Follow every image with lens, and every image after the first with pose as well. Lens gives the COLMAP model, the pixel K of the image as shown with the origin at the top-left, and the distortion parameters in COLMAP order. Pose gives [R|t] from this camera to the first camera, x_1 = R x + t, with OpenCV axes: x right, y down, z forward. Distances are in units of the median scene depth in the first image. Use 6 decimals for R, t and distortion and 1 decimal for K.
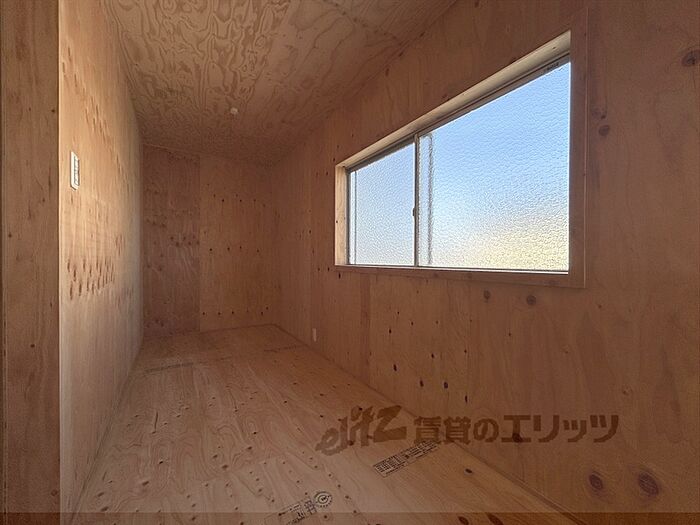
lens RADIAL K [[282.7, 0, 349.0], [0, 282.7, 262.3], [0, 0, 1]] dist [0.001091, 0.000140]
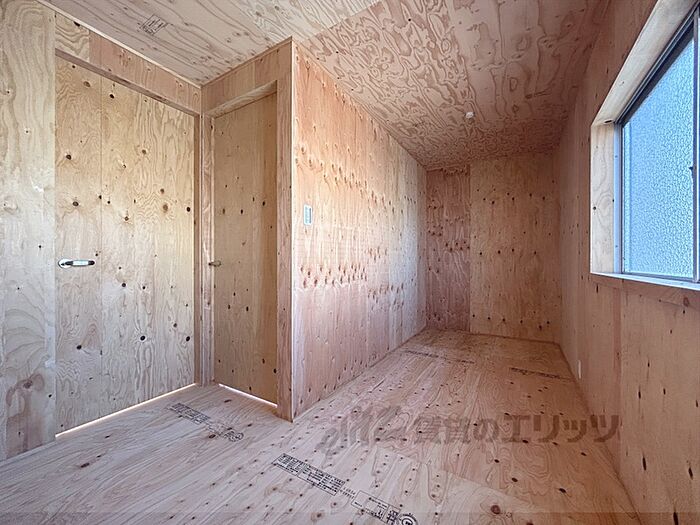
lens RADIAL K [[282.7, 0, 348.5], [0, 282.7, 262.1], [0, 0, 1]] dist [0.001091, 0.000140]
pose [[0.452113, -0.003027, -0.891955, 0.322435], [-0.005731, 0.999964, -0.006298, -0.008577], [0.891942, 0.007959, 0.452080, 0.195140]]
